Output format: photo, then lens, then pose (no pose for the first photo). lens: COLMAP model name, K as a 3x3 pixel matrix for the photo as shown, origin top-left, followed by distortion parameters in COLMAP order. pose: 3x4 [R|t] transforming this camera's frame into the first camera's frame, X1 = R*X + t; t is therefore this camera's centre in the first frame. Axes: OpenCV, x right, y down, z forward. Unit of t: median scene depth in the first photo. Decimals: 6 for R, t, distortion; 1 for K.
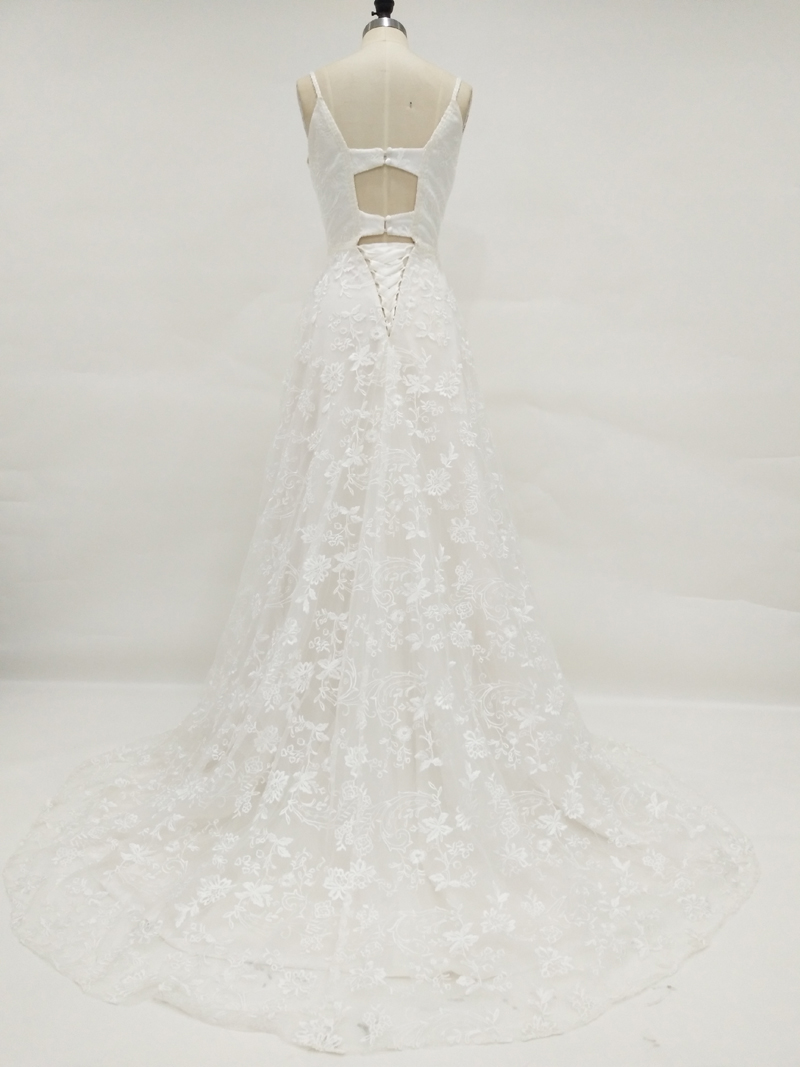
lens RADIAL K [[790.6, 0, 400.0], [0, 790.6, 533.5], [0, 0, 1]] dist [0.067678, -0.133610]
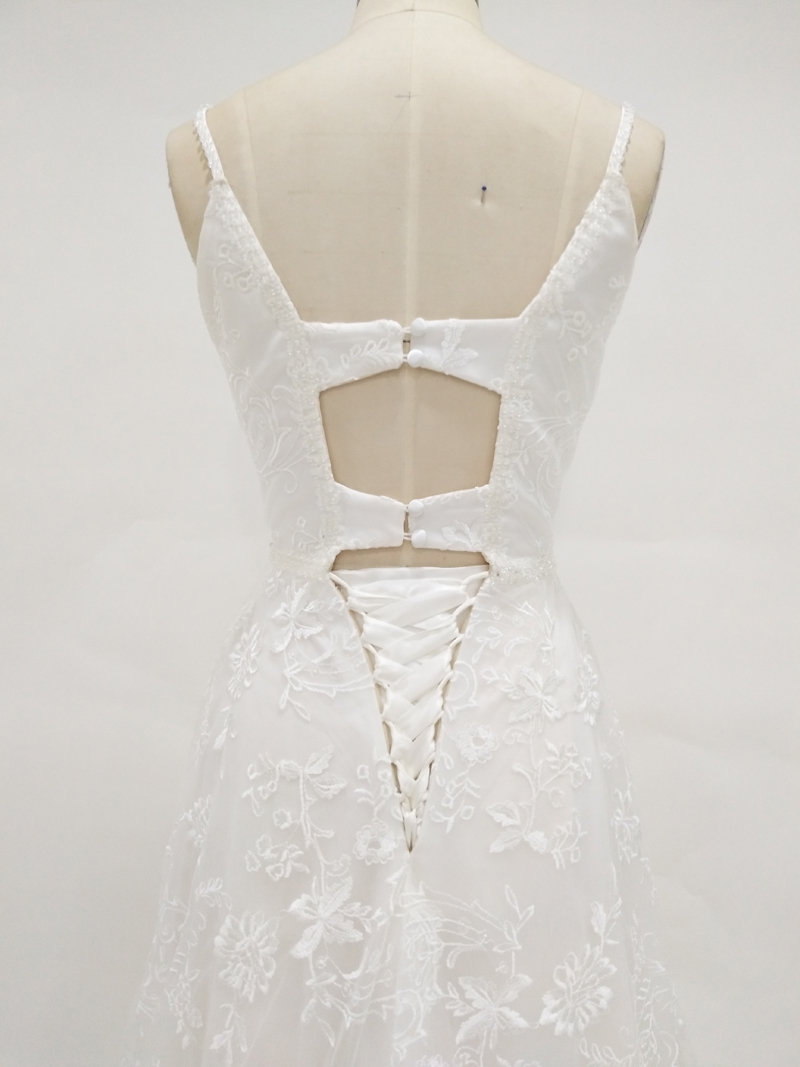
lens RADIAL K [[790.6, 0, 400.0], [0, 790.6, 533.5], [0, 0, 1]] dist [0.067678, -0.133610]
pose [[0.994484, 0.016186, -0.103632, 0.015208], [-0.020495, 0.998963, -0.040650, -0.371164], [0.102867, 0.042549, 0.993785, 0.653049]]
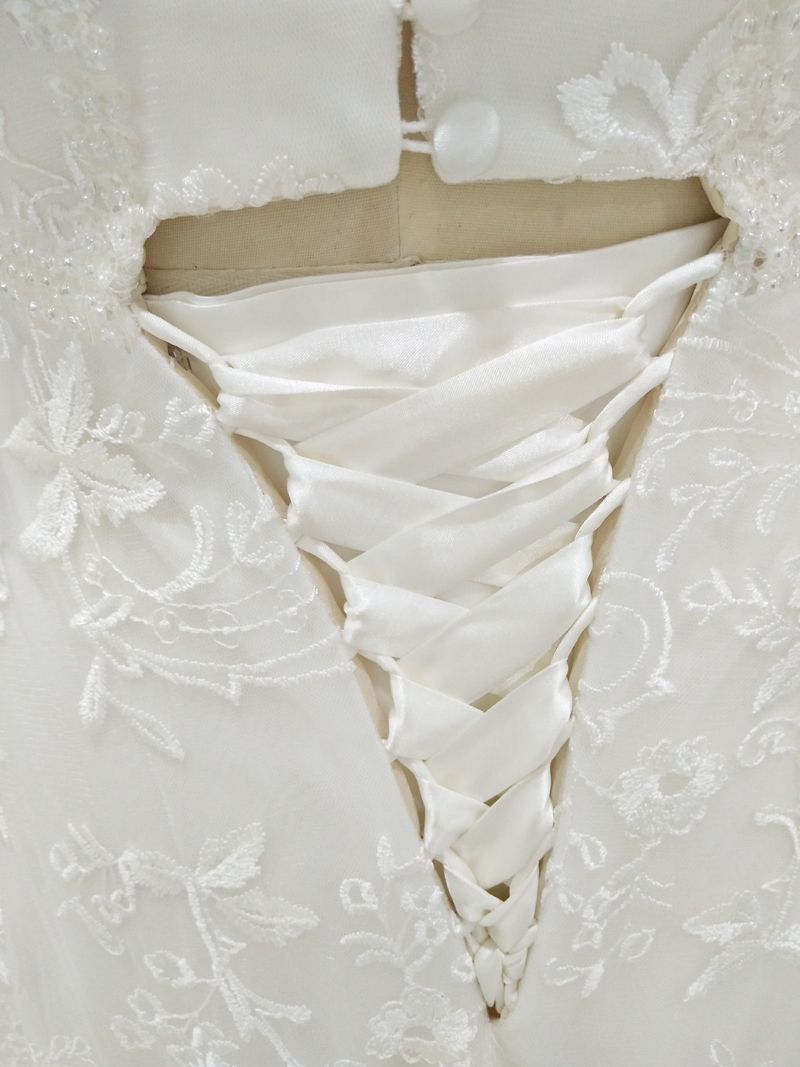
lens RADIAL K [[822.1, 0, 414.4], [0, 822.1, 573.1], [0, 0, 1]] dist [-0.074677, 0.002233]
pose [[0.997648, -0.049119, -0.047813, -0.016909], [0.066360, 0.866870, 0.494098, -0.386640], [0.017178, -0.496108, 0.868091, 0.912093]]
